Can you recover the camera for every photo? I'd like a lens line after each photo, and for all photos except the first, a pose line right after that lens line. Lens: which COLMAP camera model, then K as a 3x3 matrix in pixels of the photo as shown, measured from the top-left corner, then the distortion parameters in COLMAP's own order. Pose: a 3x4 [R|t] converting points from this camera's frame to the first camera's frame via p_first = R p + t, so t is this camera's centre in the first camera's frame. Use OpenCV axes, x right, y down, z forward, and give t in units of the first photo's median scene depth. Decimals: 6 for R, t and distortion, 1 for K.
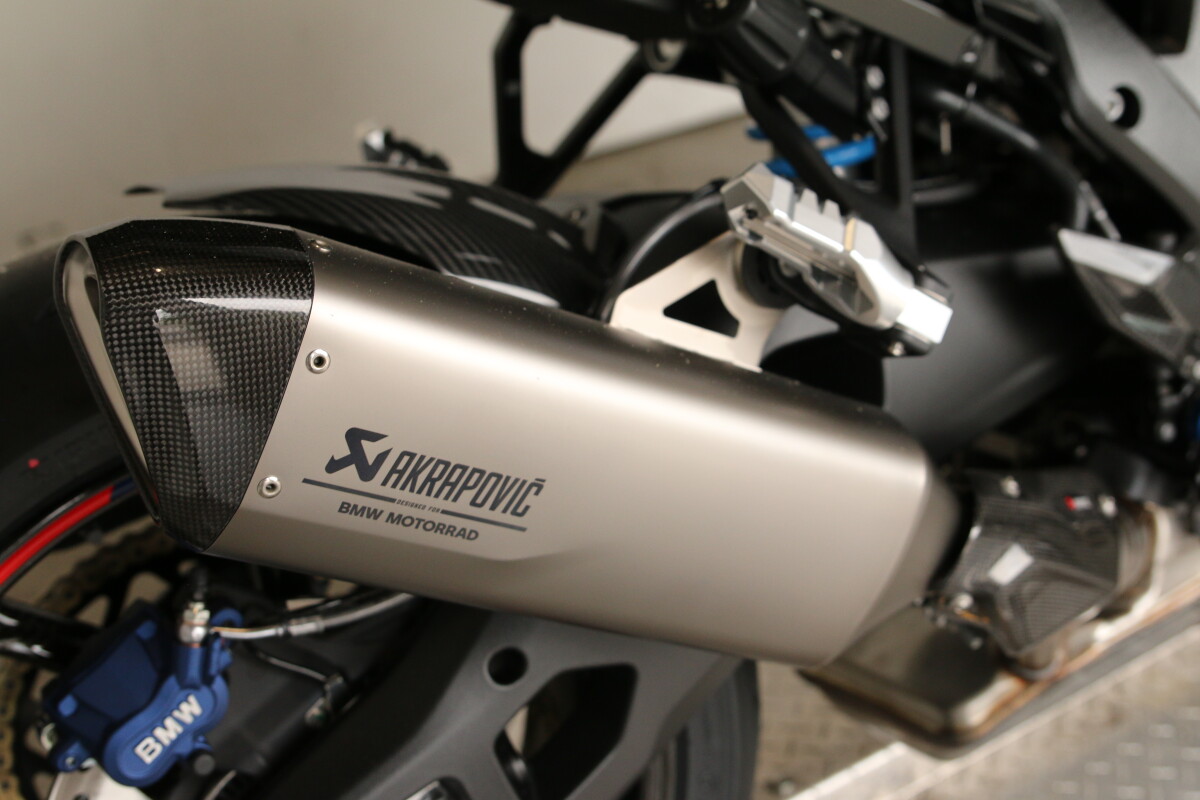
lens RADIAL K [[1760.8, 0, 598.0], [0, 1760.8, 406.7], [0, 0, 1]] dist [-0.053830, 0.000000]
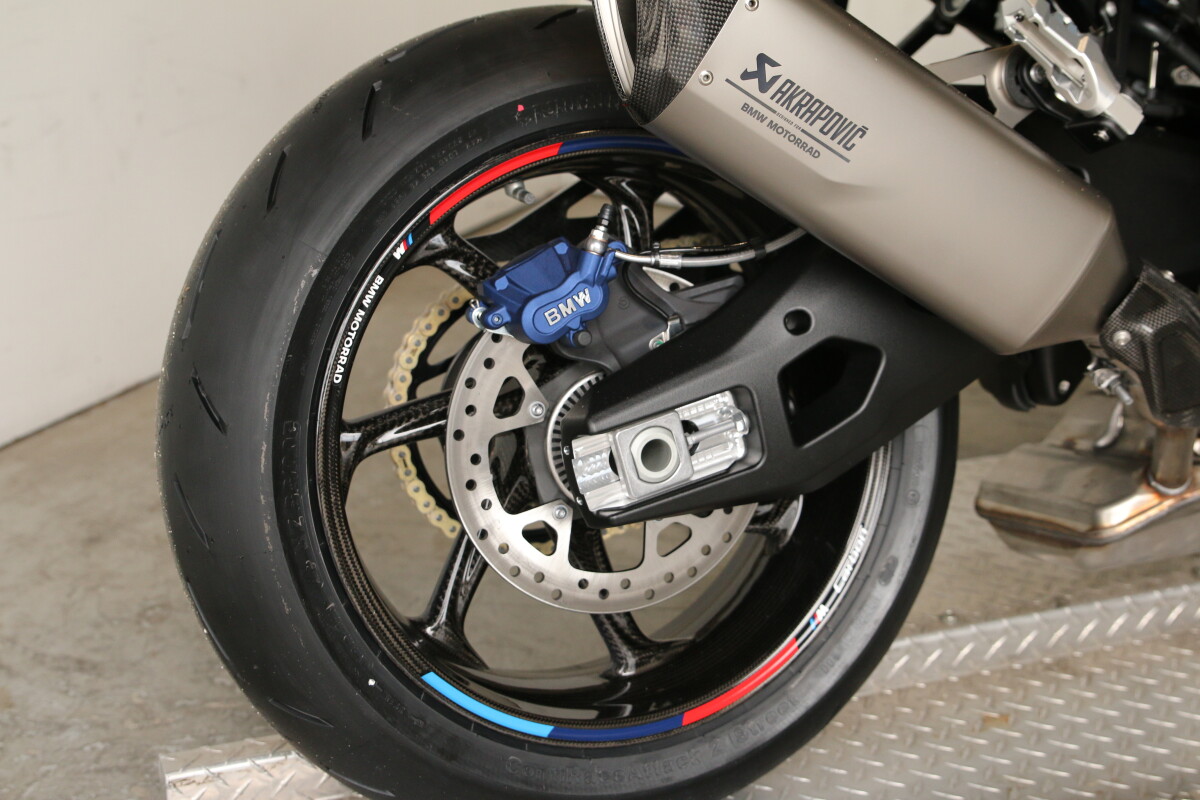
lens RADIAL K [[1760.8, 0, 600.5], [0, 1760.8, 391.8], [0, 0, 1]] dist [-0.053830, 0.000000]
pose [[0.980029, 0.168371, -0.105802, -0.059451], [-0.183184, 0.971430, -0.150889, 0.554795], [0.077374, 0.167257, 0.982873, -0.512610]]
